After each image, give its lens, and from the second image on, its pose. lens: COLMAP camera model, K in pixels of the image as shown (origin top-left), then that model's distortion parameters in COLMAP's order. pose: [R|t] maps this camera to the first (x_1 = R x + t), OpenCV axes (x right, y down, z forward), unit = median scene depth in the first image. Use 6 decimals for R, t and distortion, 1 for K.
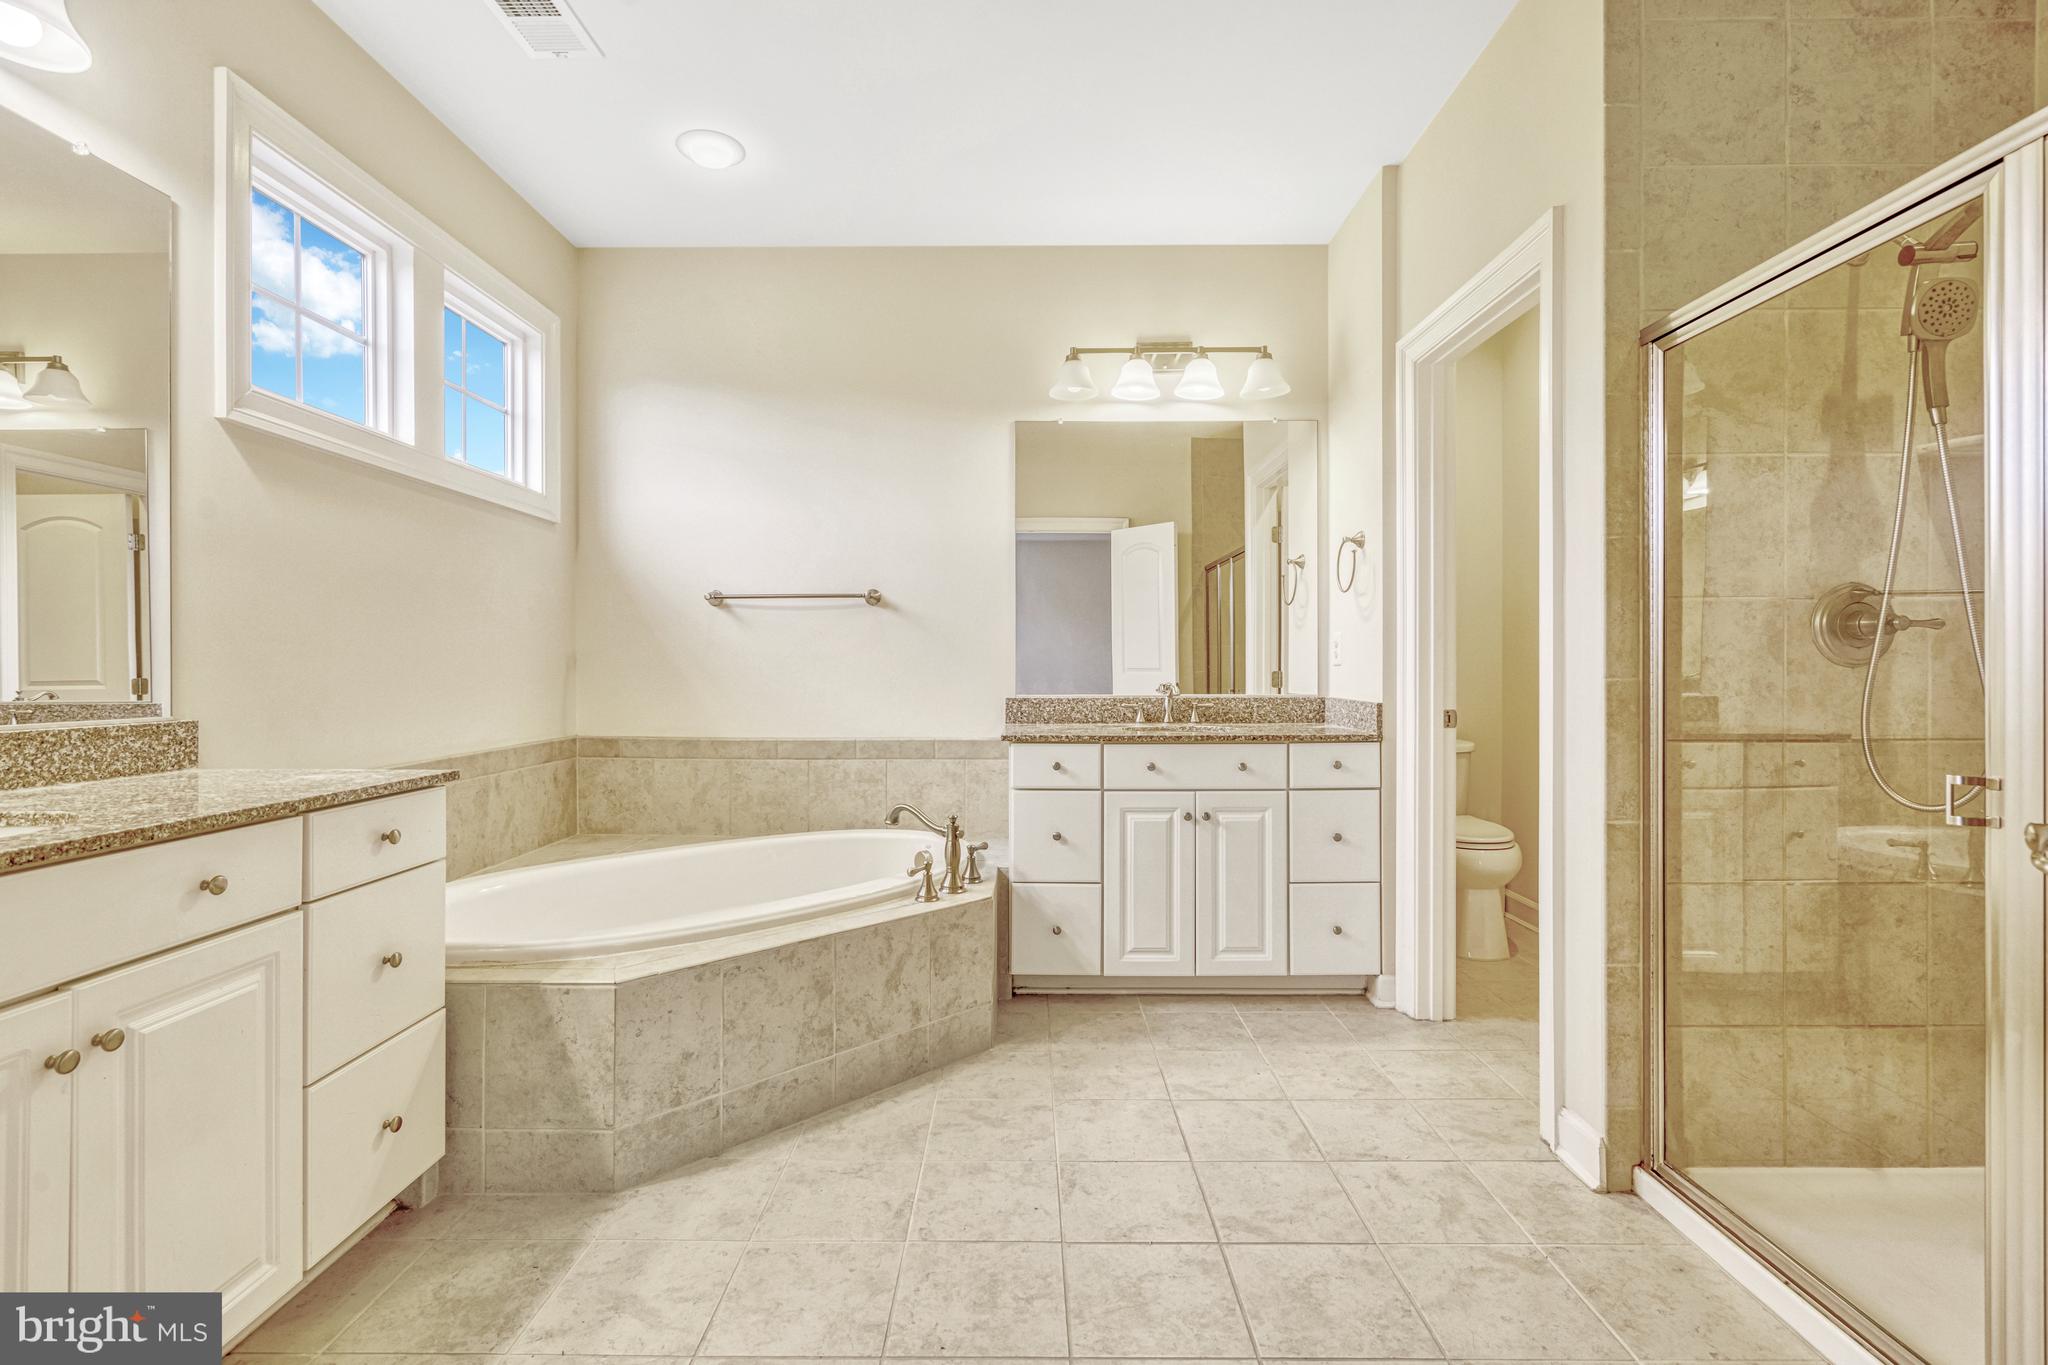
lens RADIAL K [[947.7, 0, 1021.3], [0, 947.7, 662.2], [0, 0, 1]] dist [-0.002034, -0.000382]
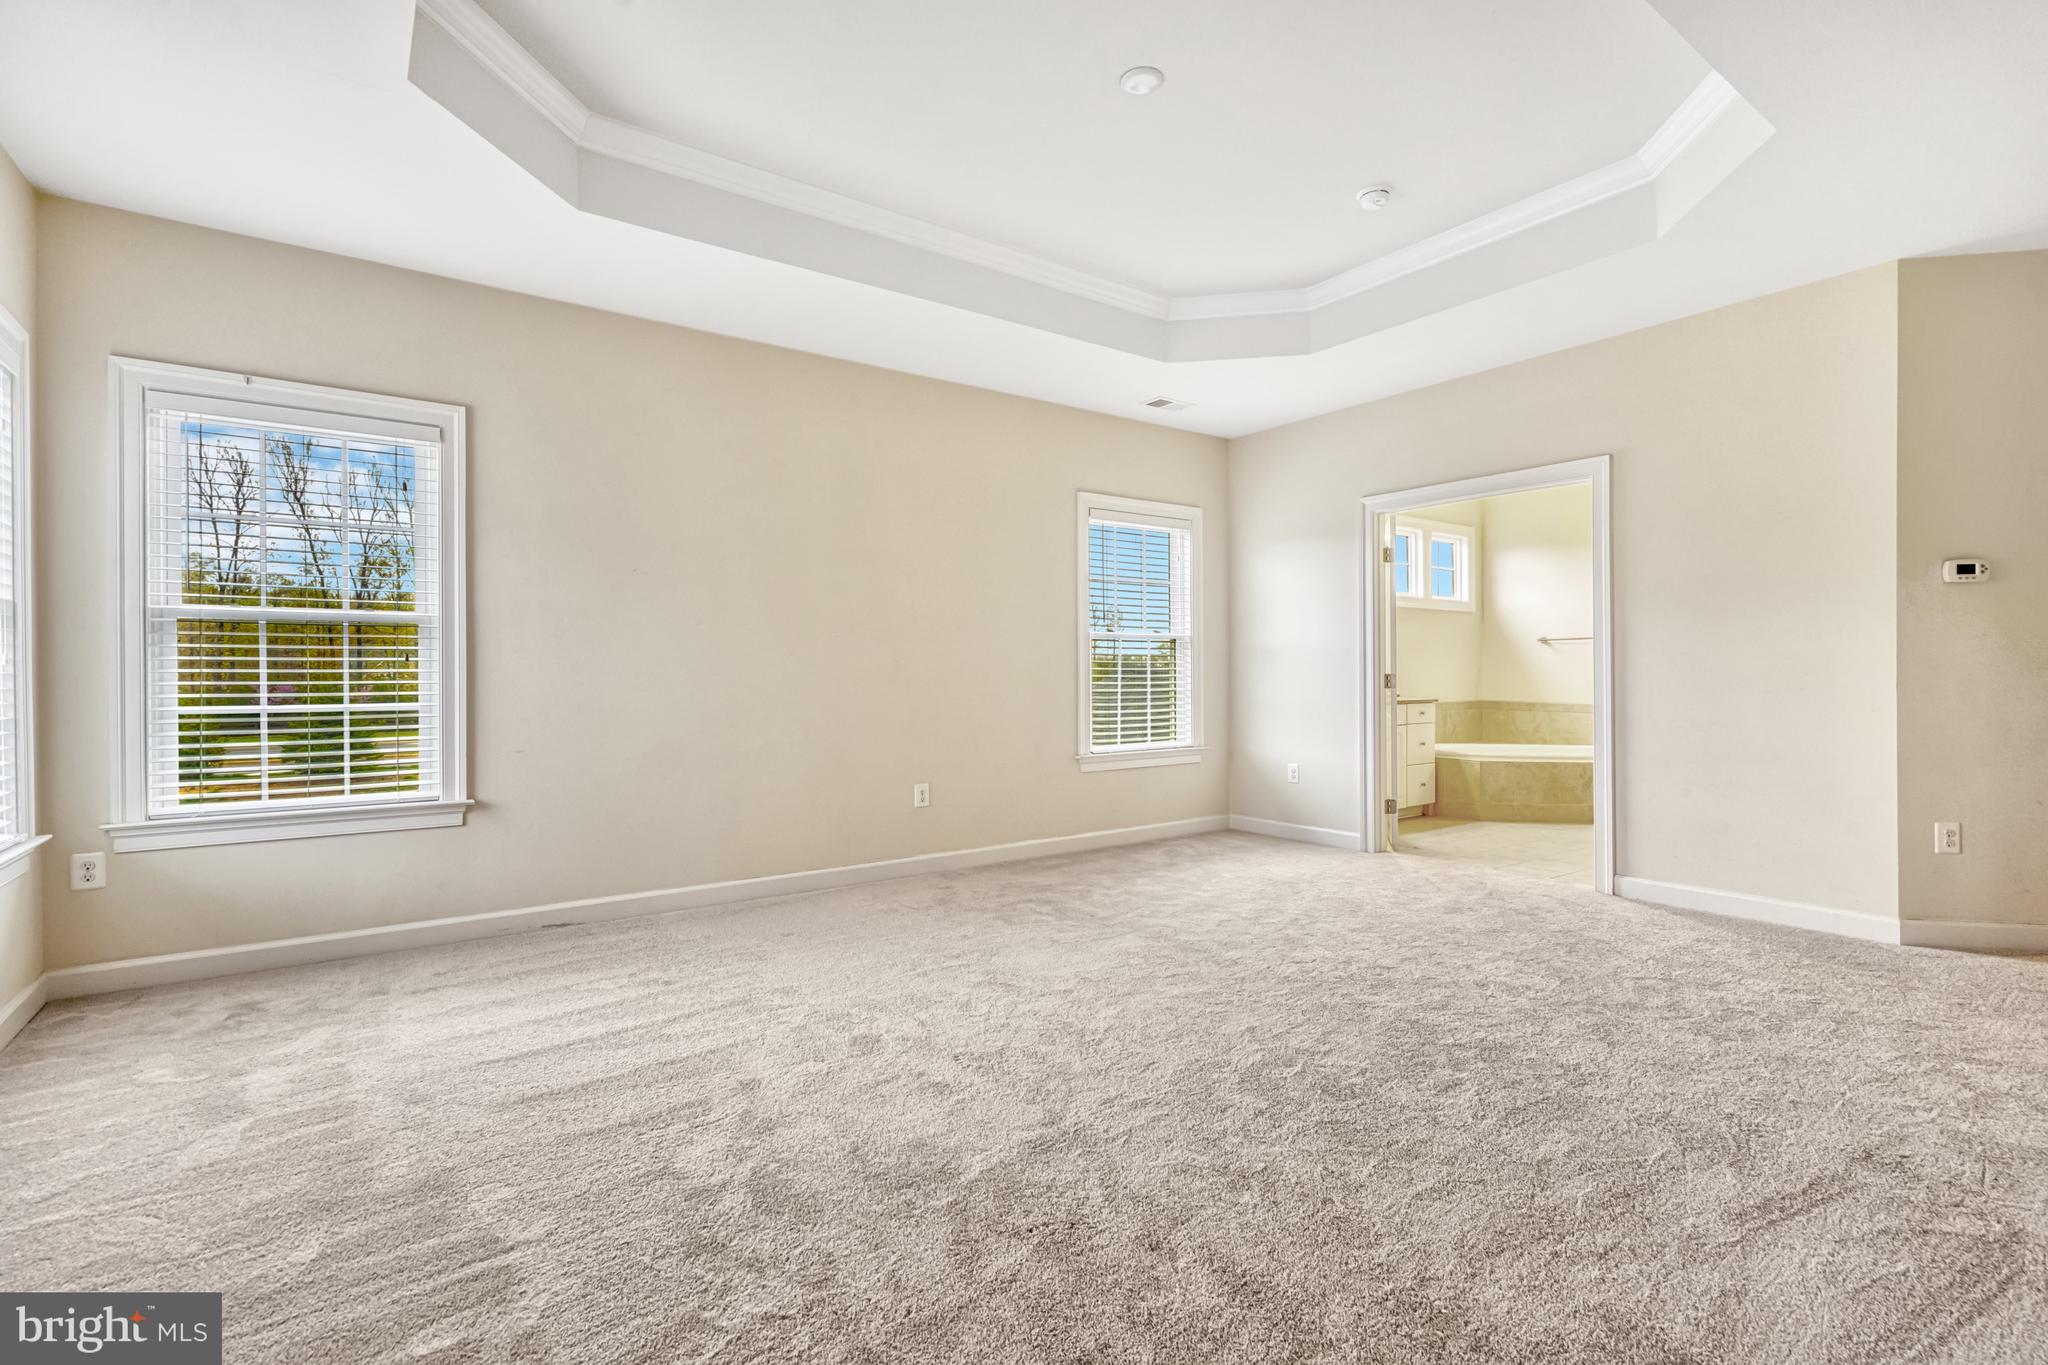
lens RADIAL K [[898.8, 0, 1024.0], [0, 898.8, 682.5], [0, 0, 1]] dist [-0.003813, -0.000115]
pose [[0.576189, 0.008477, -0.817272, 1.310431], [0.006818, 0.999862, 0.015178, -0.014224], [0.817288, -0.014318, 0.576051, -2.292827]]
